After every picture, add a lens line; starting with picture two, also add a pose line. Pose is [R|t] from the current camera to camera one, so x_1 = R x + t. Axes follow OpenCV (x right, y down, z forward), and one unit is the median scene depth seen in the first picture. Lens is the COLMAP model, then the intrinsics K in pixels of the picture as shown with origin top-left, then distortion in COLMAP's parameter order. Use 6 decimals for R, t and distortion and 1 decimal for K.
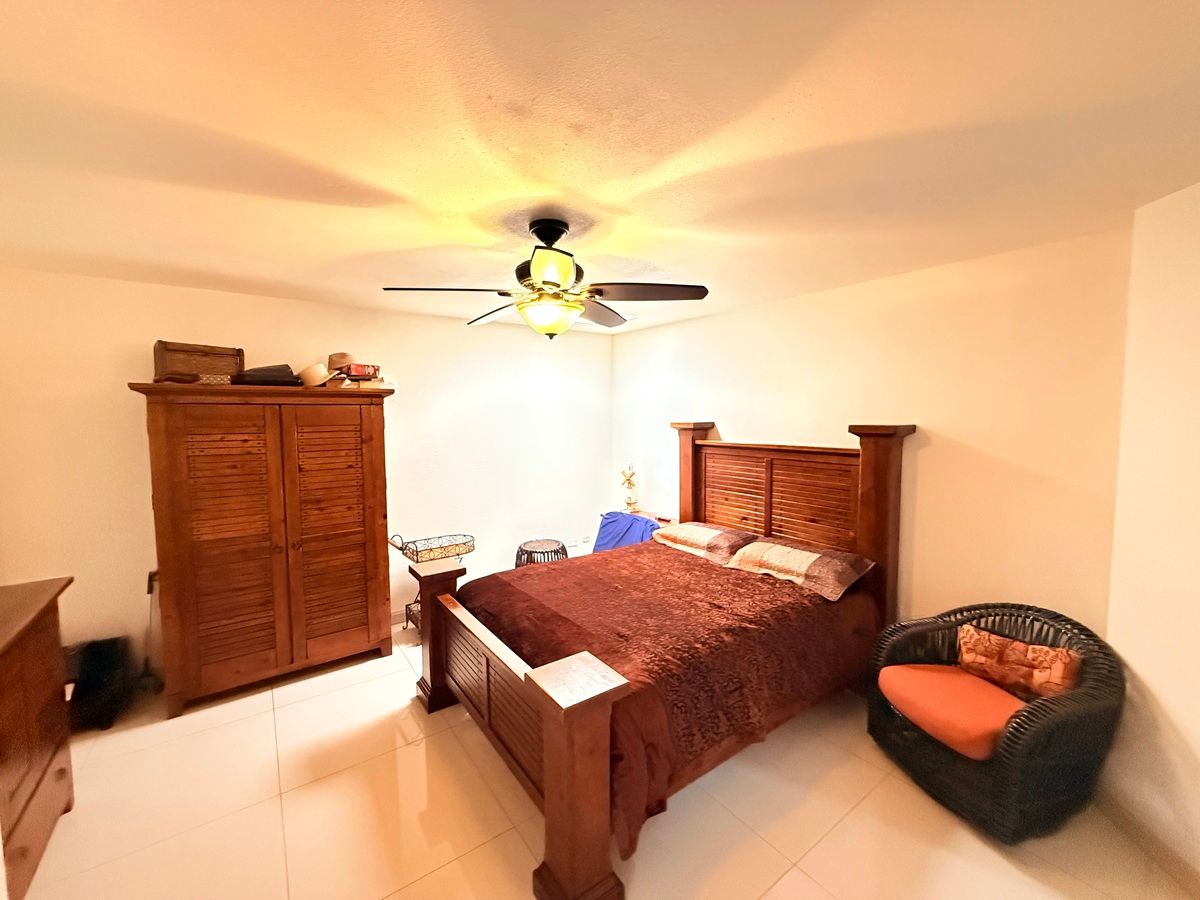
lens RADIAL K [[480.8, 0, 598.1], [0, 480.8, 446.7], [0, 0, 1]] dist [-0.000851, 0.000234]
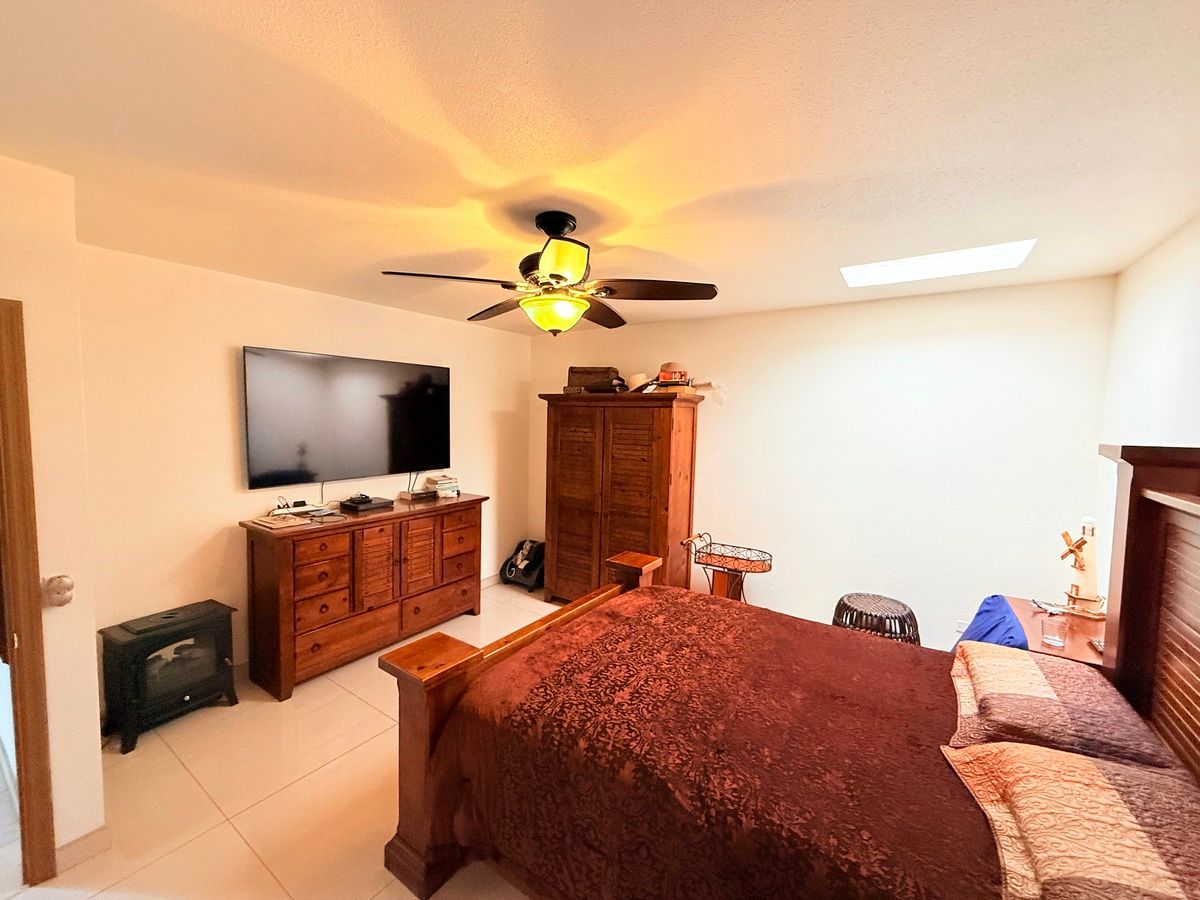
lens RADIAL K [[480.8, 0, 598.2], [0, 480.8, 449.3], [0, 0, 1]] dist [-0.000851, 0.000234]
pose [[0.342600, 0.078743, -0.936175, 0.565372], [-0.088246, 0.994773, 0.051377, -0.036028], [0.935327, 0.065012, 0.347758, 0.503082]]
